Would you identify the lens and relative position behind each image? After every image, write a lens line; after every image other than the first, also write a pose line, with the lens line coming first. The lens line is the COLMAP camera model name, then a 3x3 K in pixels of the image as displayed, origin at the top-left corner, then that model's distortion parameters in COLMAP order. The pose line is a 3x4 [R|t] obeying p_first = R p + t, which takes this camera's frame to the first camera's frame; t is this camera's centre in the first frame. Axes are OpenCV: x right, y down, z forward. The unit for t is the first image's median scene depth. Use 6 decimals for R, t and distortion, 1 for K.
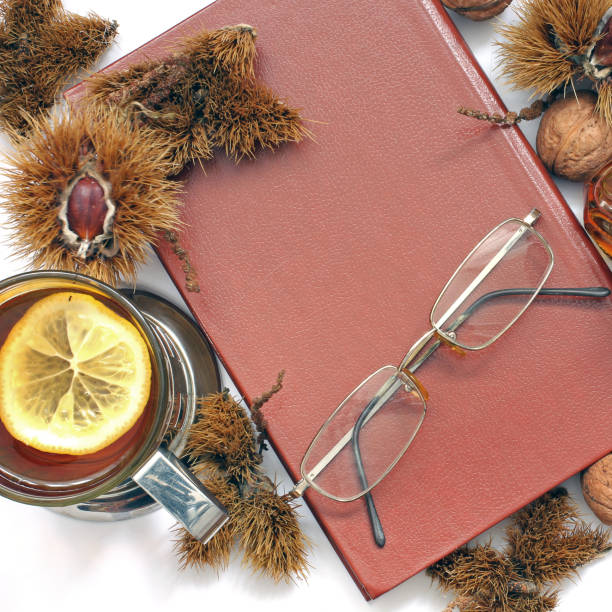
lens RADIAL K [[2352.0, 0, 416.3], [0, 2352.0, 306.1], [0, 0, 1]] dist [-0.216722, 0.995127]
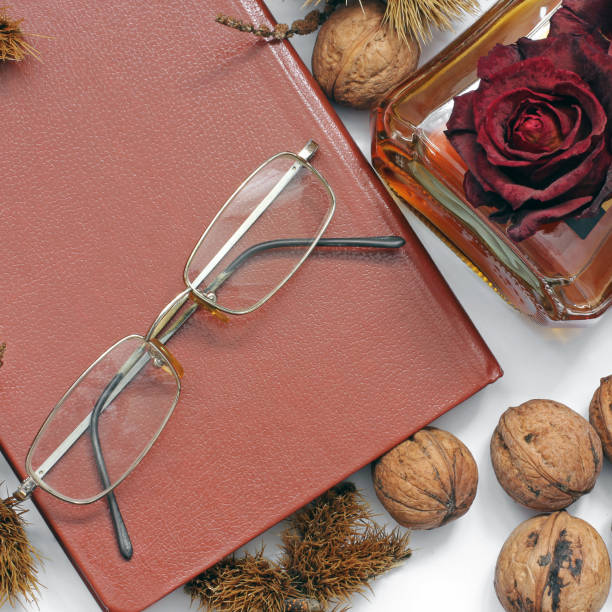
lens RADIAL K [[2352.0, 0, 416.3], [0, 2352.0, 306.1], [0, 0, 1]] dist [-0.216722, 0.995127]
pose [[0.995078, -0.013127, 0.098224, 0.005832], [0.013476, 0.999905, -0.002900, 0.018685], [-0.098177, 0.004210, 0.995160, 0.184091]]
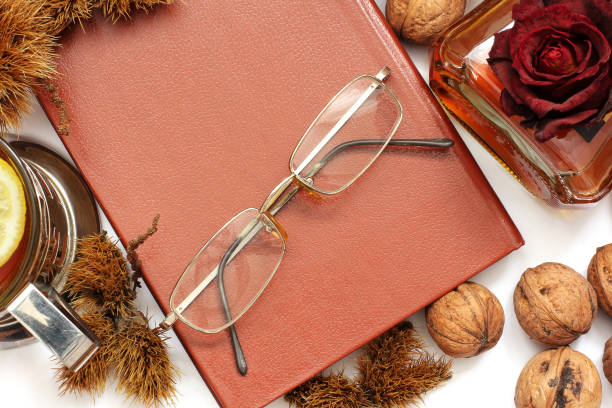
lens RADIAL K [[1558.1, 0, 324.8], [0, 1558.1, 204.6], [0, 0, 1]] dist [-0.107093, -0.973465]
pose [[0.999447, 0.005247, 0.032823, -0.001295], [-0.005077, 0.999973, -0.005260, 0.026702], [-0.032849, 0.005091, 0.999447, 0.272840]]
